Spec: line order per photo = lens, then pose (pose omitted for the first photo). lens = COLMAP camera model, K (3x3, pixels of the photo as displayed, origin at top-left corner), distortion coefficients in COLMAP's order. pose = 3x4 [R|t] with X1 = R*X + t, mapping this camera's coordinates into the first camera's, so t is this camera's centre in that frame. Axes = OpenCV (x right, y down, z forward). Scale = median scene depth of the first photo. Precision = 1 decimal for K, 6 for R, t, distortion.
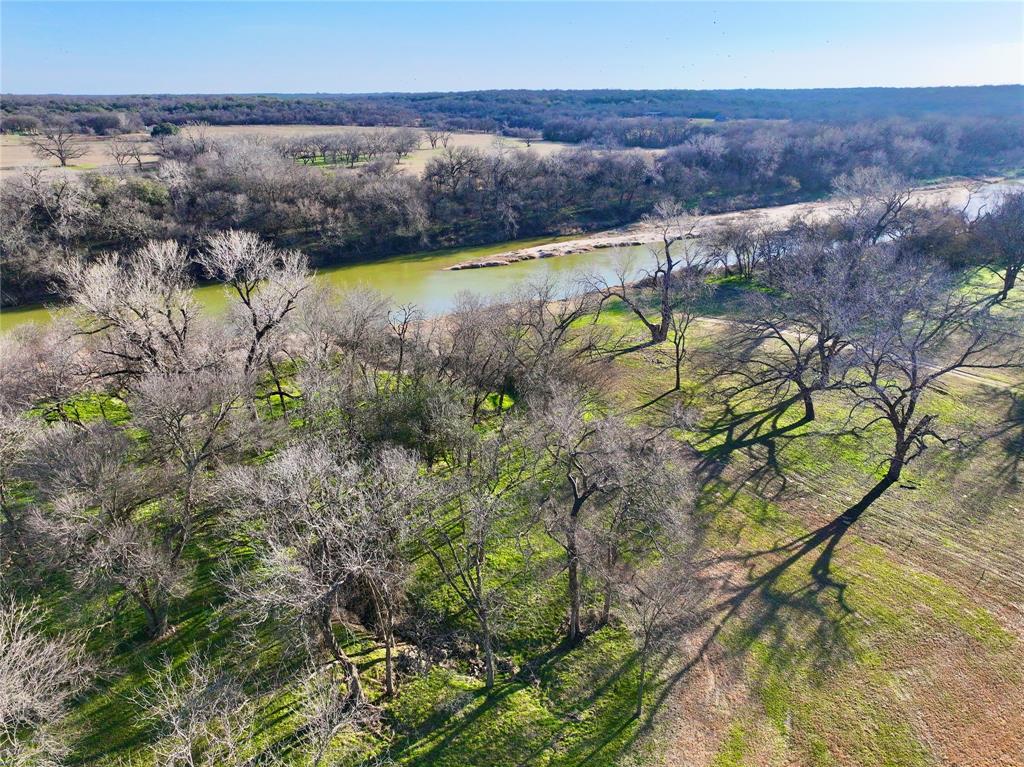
lens RADIAL K [[721.5, 0, 512.0], [0, 721.5, 383.5], [0, 0, 1]] dist [0.002001, 0.017553]
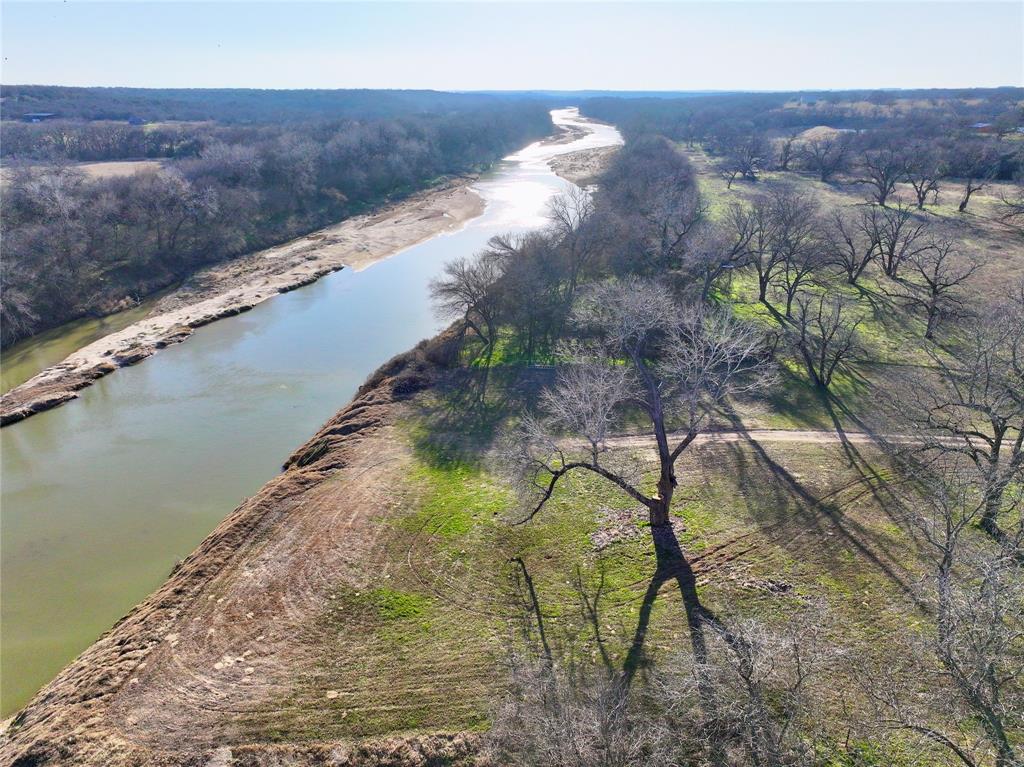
lens RADIAL K [[721.5, 0, 512.0], [0, 721.5, 383.5], [0, 0, 1]] dist [0.002001, 0.017553]
pose [[0.710178, -0.255507, 0.656021, -0.042649], [0.255935, 0.961762, 0.097523, -0.047745], [-0.655854, 0.098640, 0.748415, 0.124709]]
